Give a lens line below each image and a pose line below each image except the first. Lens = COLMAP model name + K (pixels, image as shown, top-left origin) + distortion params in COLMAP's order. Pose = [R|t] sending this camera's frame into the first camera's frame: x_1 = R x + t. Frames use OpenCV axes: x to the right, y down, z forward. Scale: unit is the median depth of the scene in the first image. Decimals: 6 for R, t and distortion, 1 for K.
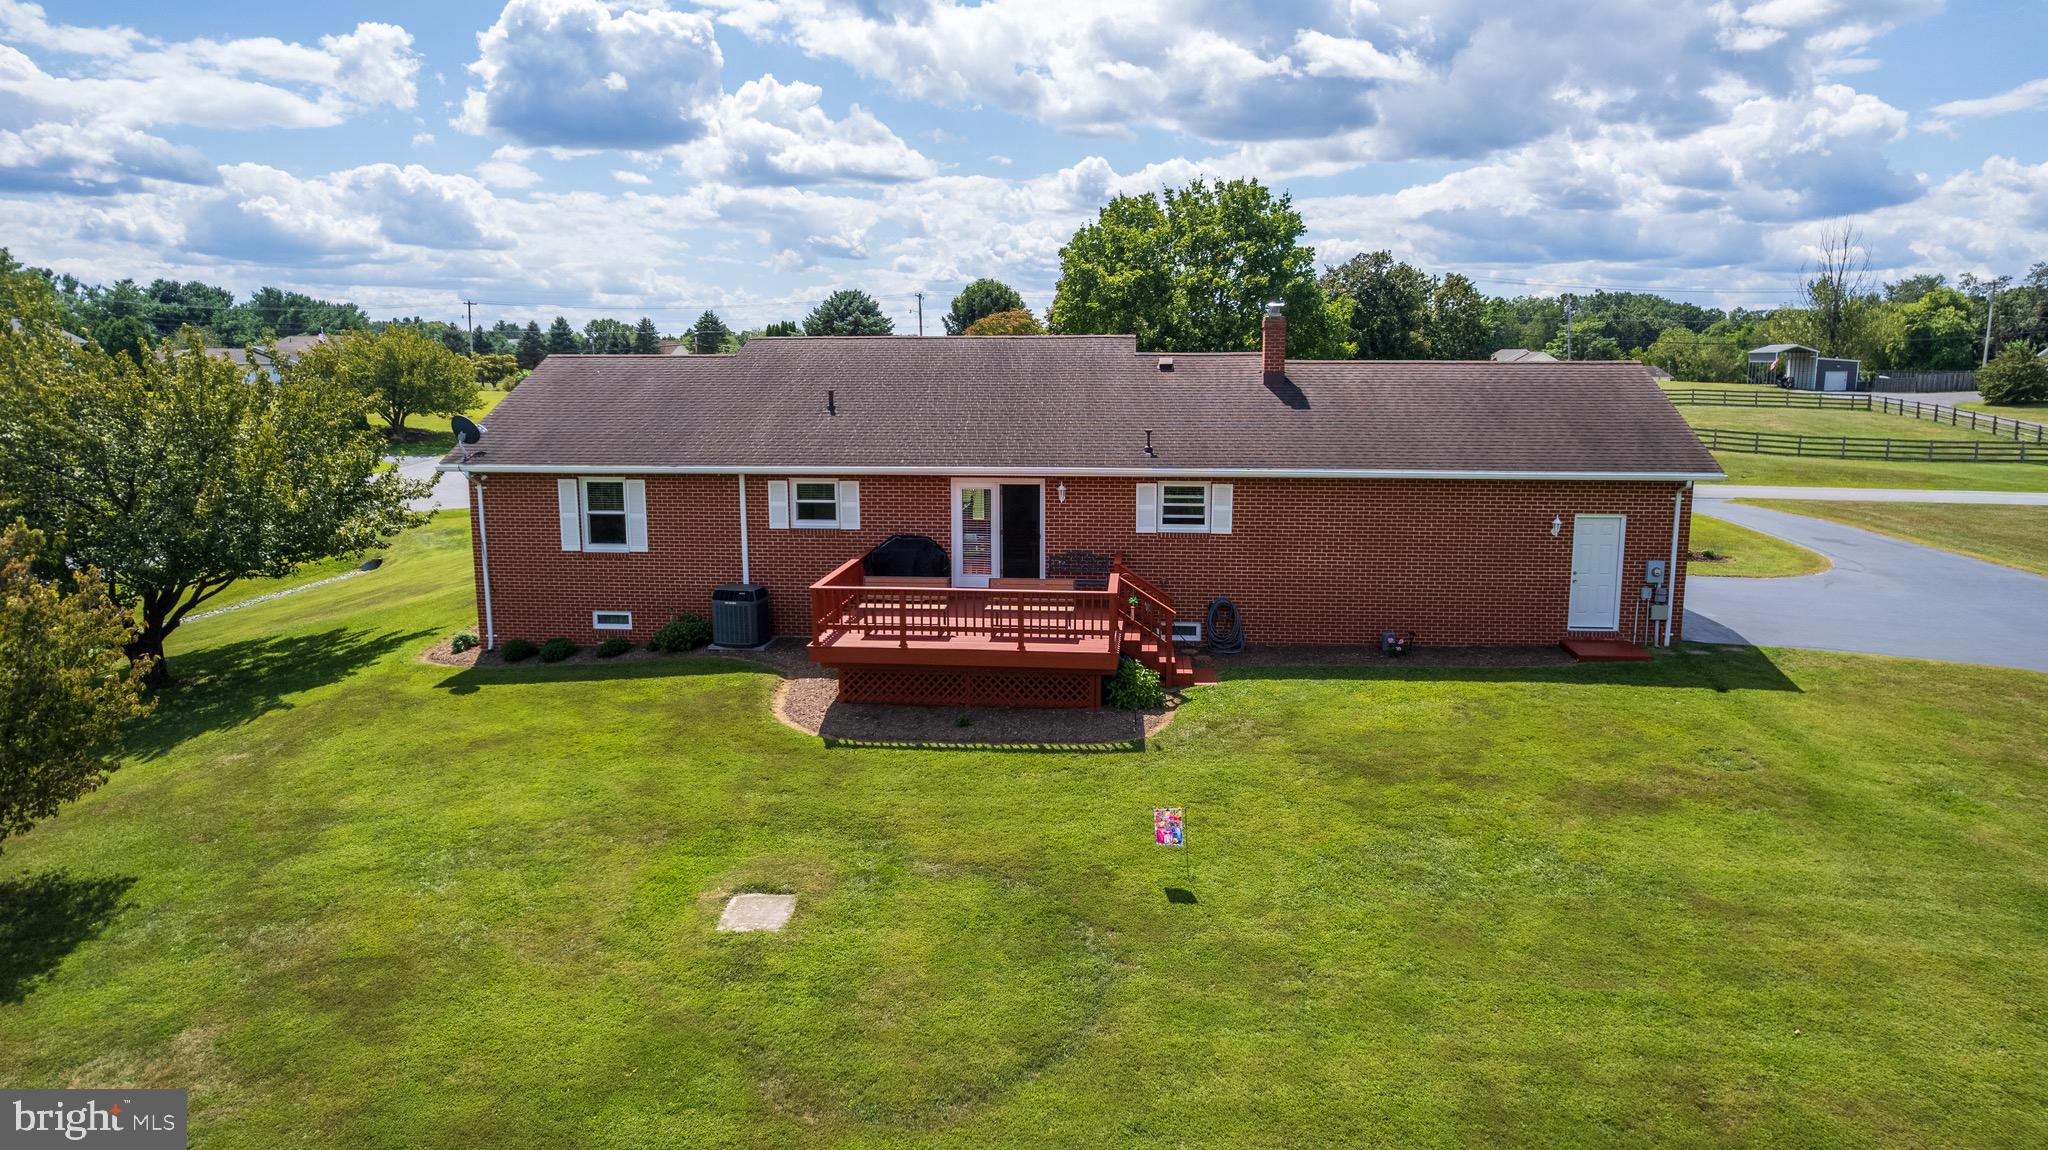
lens RADIAL K [[1273.6, 0, 1024.0], [0, 1273.6, 626.8], [0, 0, 1]] dist [-0.046817, 0.040094]
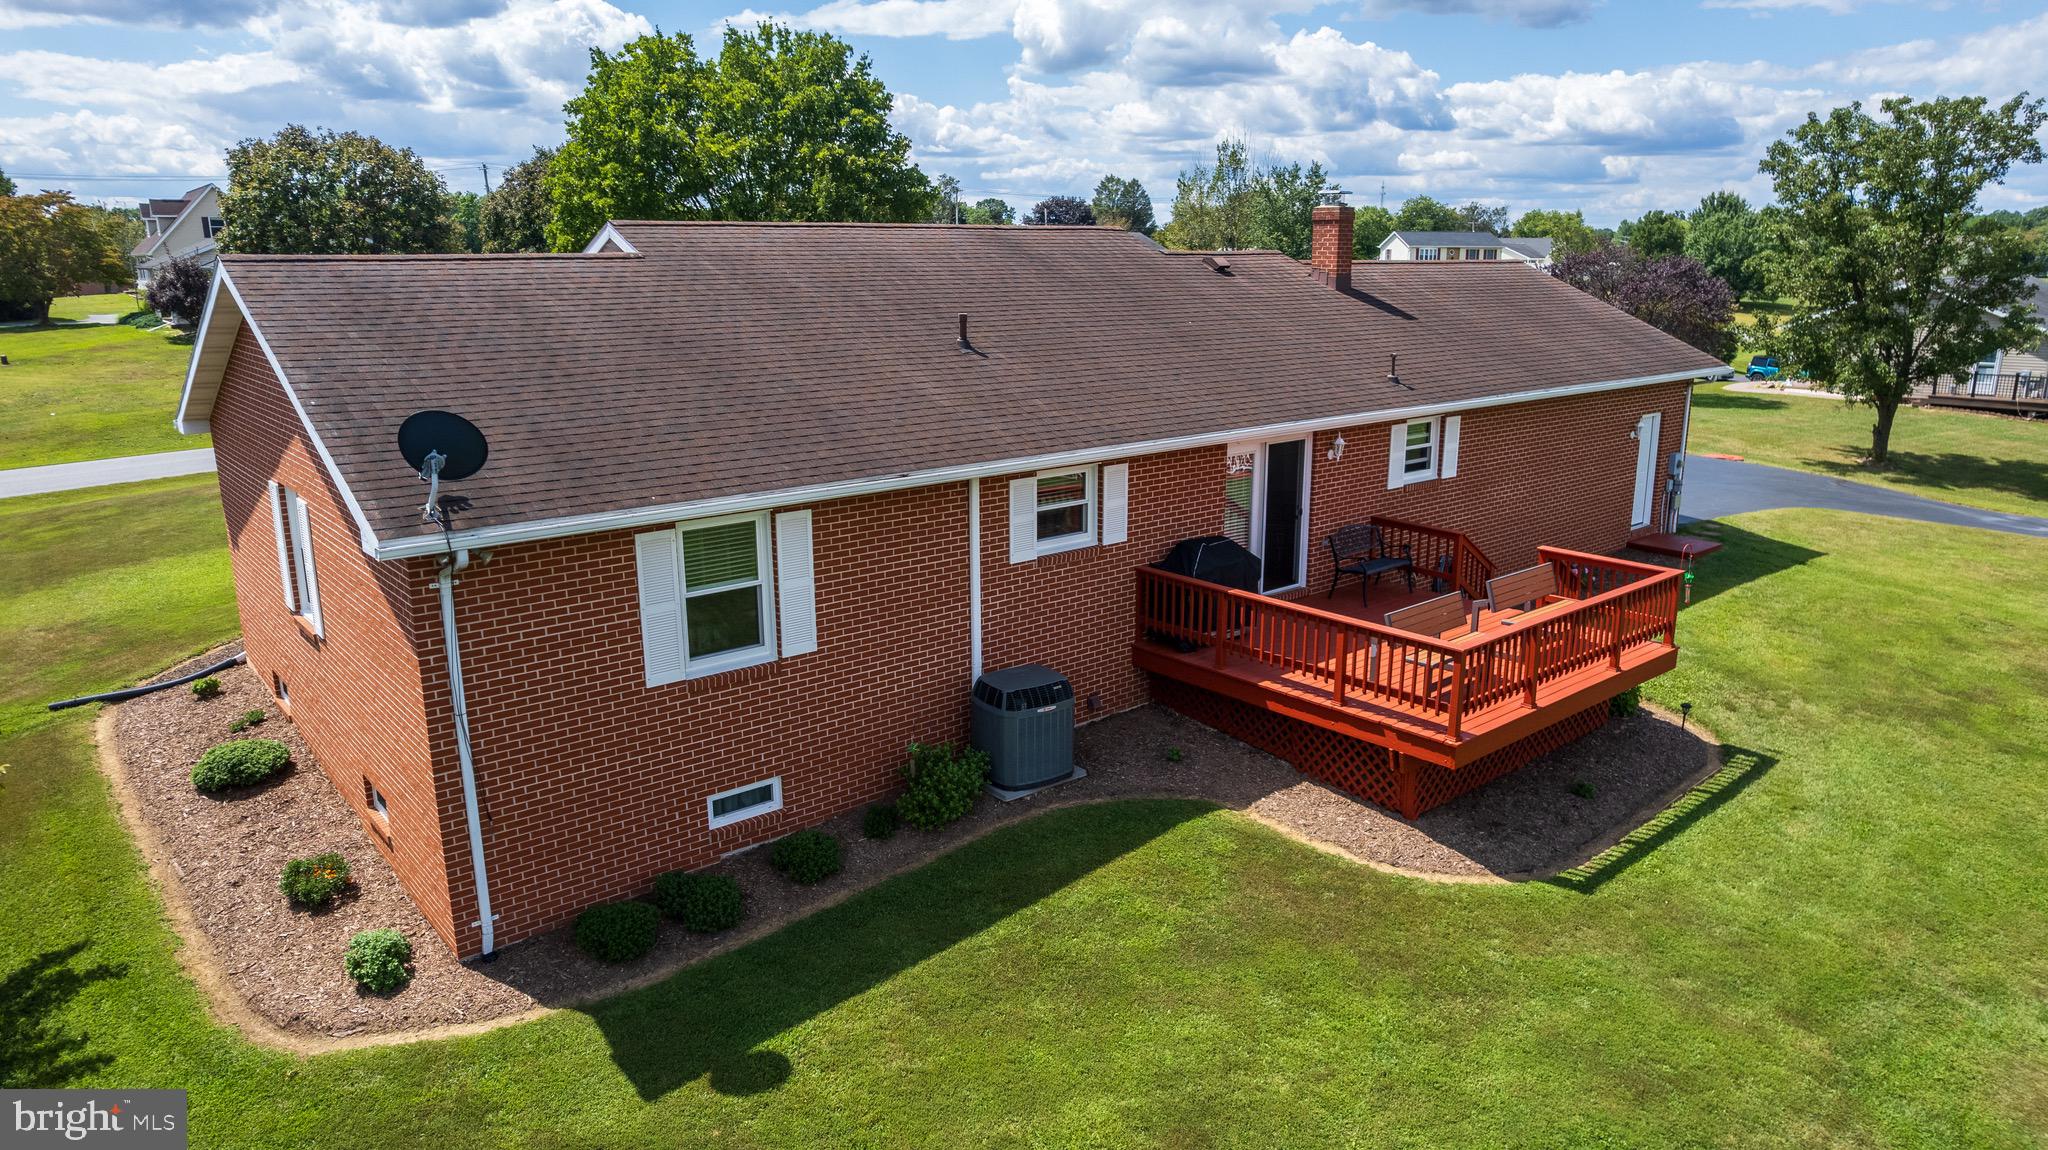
lens RADIAL K [[1301.4, 0, 1024.0], [0, 1301.4, 575.0], [0, 0, 1]] dist [-0.065643, 0.063553]
pose [[0.692095, -0.172080, 0.700995, -0.604541], [0.149274, 0.984294, 0.094245, -0.126779], [-0.706203, 0.039414, 0.706912, 0.588095]]
